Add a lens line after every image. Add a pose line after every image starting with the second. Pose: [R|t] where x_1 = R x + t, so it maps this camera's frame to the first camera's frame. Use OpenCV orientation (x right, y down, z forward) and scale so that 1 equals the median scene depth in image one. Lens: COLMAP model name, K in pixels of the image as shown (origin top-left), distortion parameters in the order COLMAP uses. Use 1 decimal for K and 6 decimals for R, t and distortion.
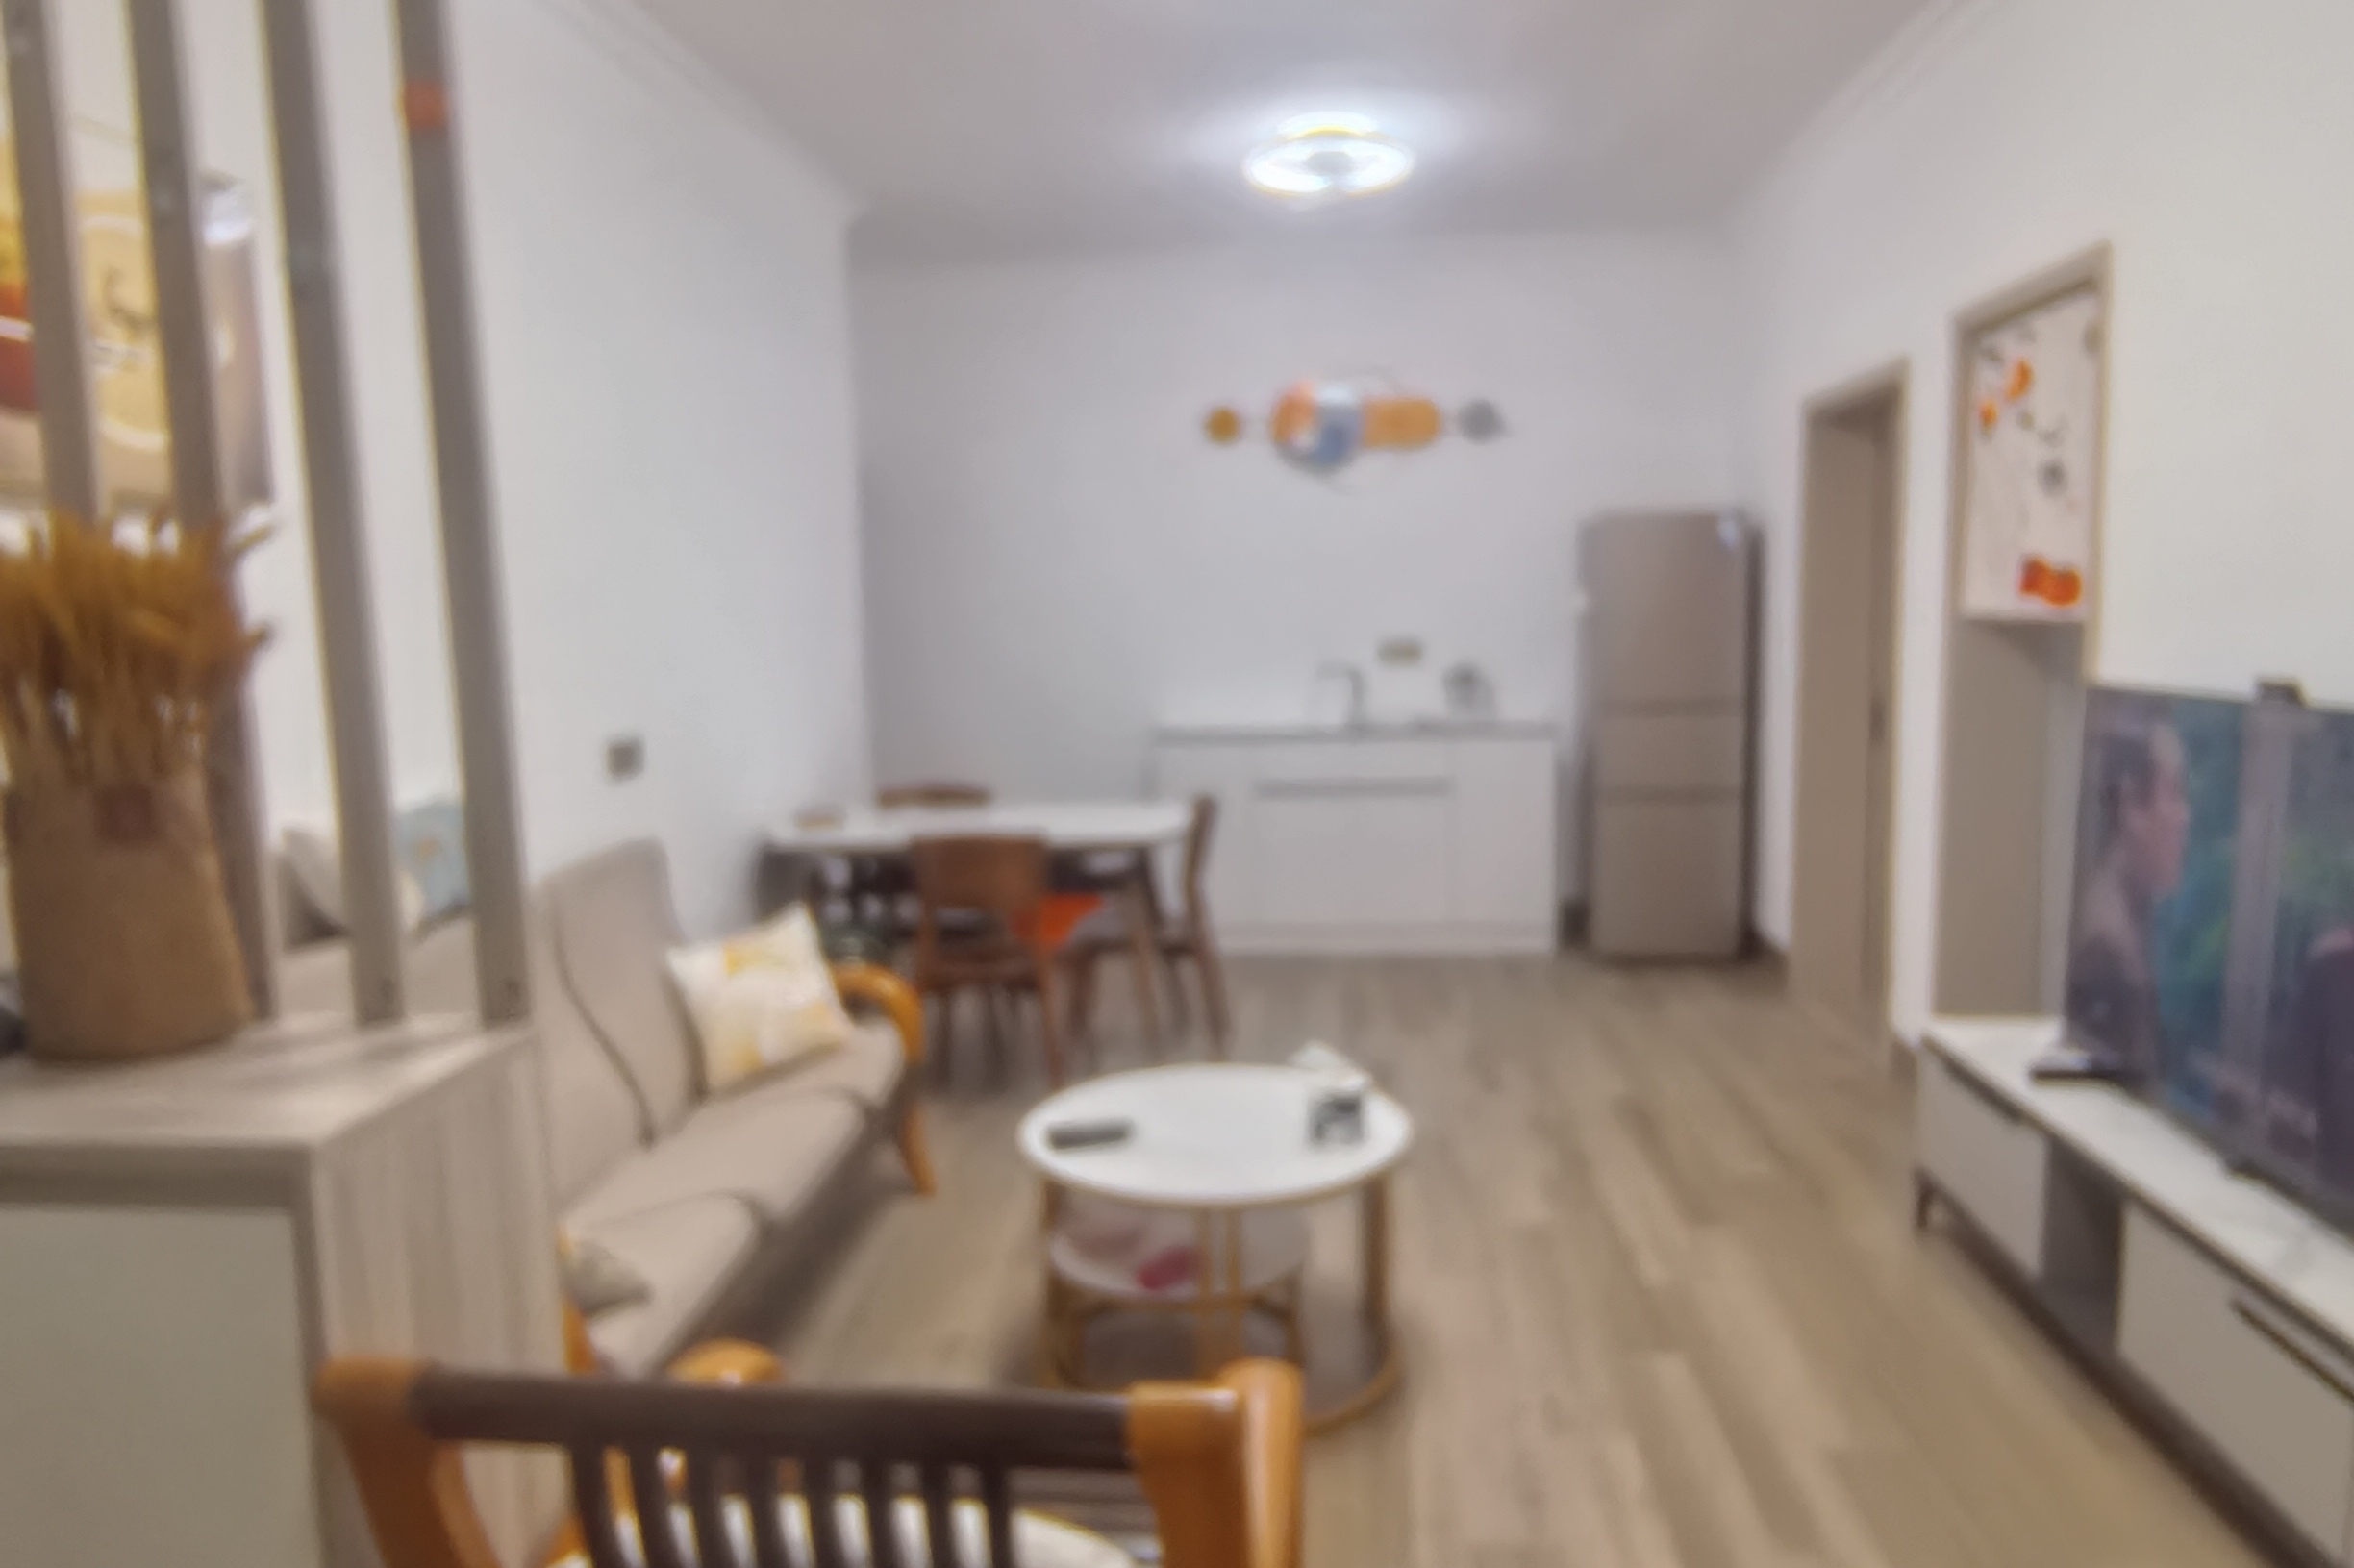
lens RADIAL K [[1517.9, 0, 1177.0], [0, 1517.9, 784.0], [0, 0, 1]] dist [0.001149, -0.039409]
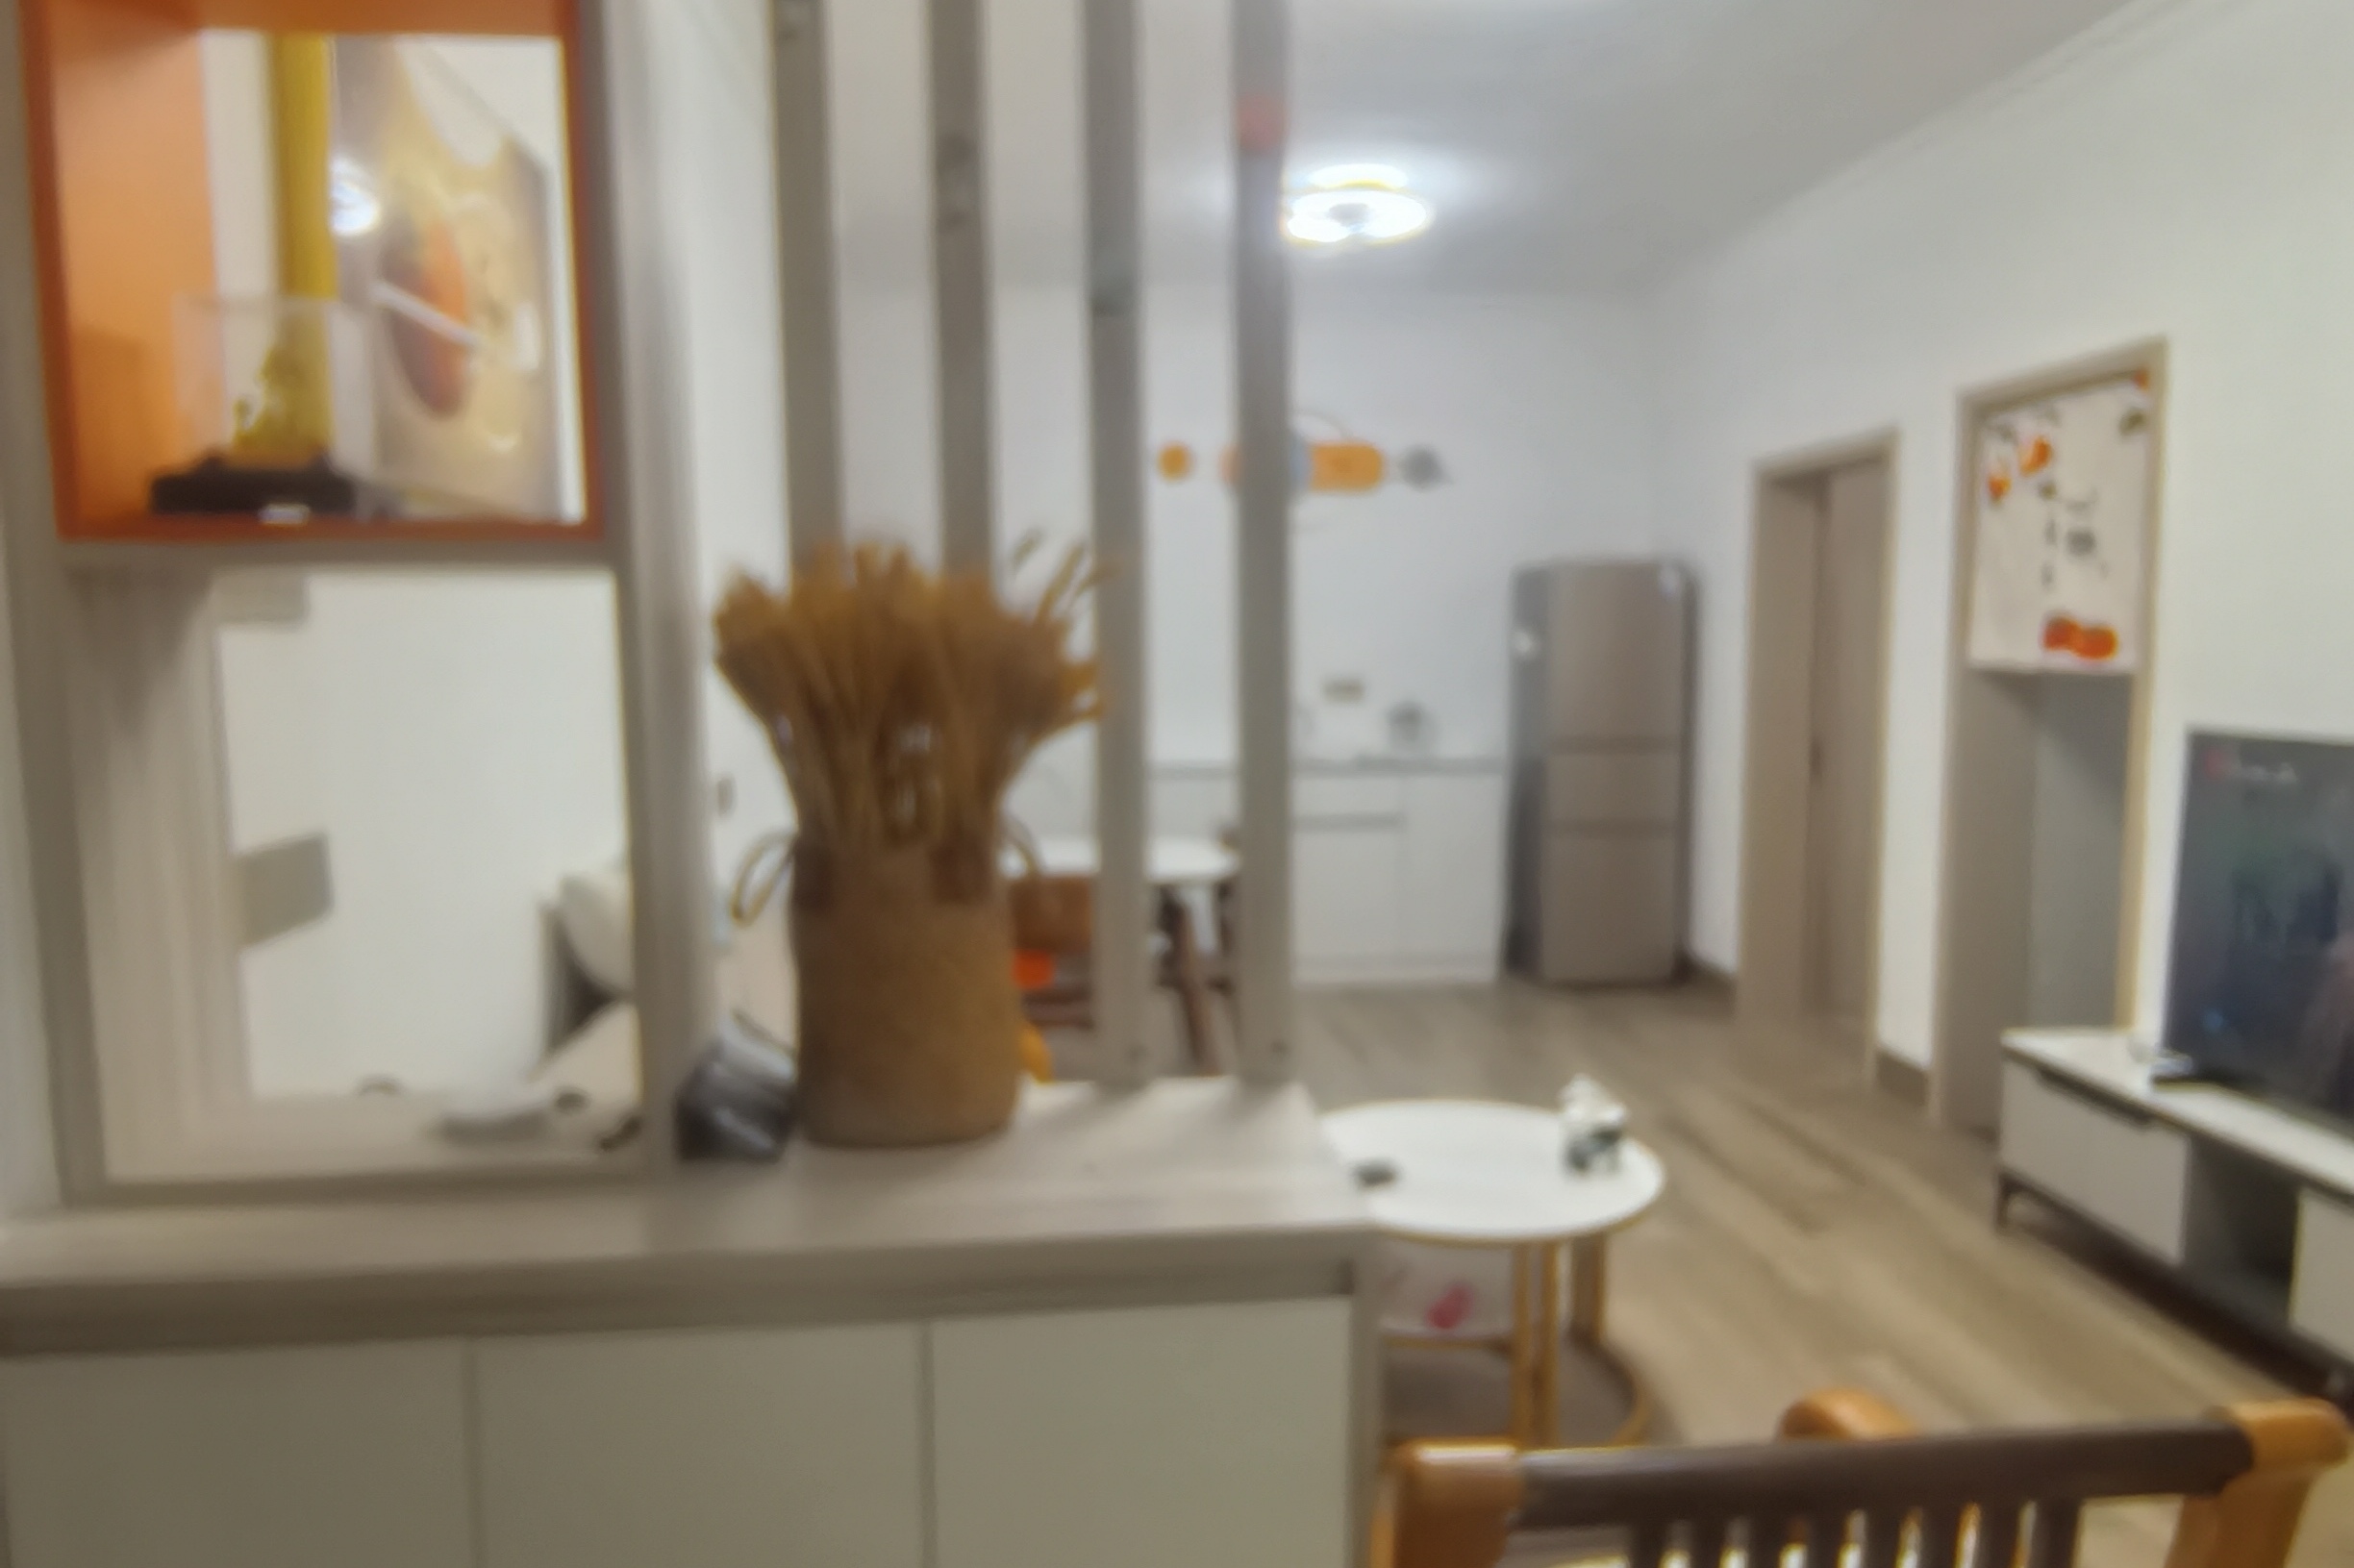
lens RADIAL K [[1517.9, 0, 1177.0], [0, 1517.9, 784.0], [0, 0, 1]] dist [0.001149, -0.039409]
pose [[0.982769, 0.001585, 0.184831, -0.248533], [0.002305, 0.999780, -0.020832, -0.003773], [-0.184824, 0.020899, 0.982549, 0.029345]]
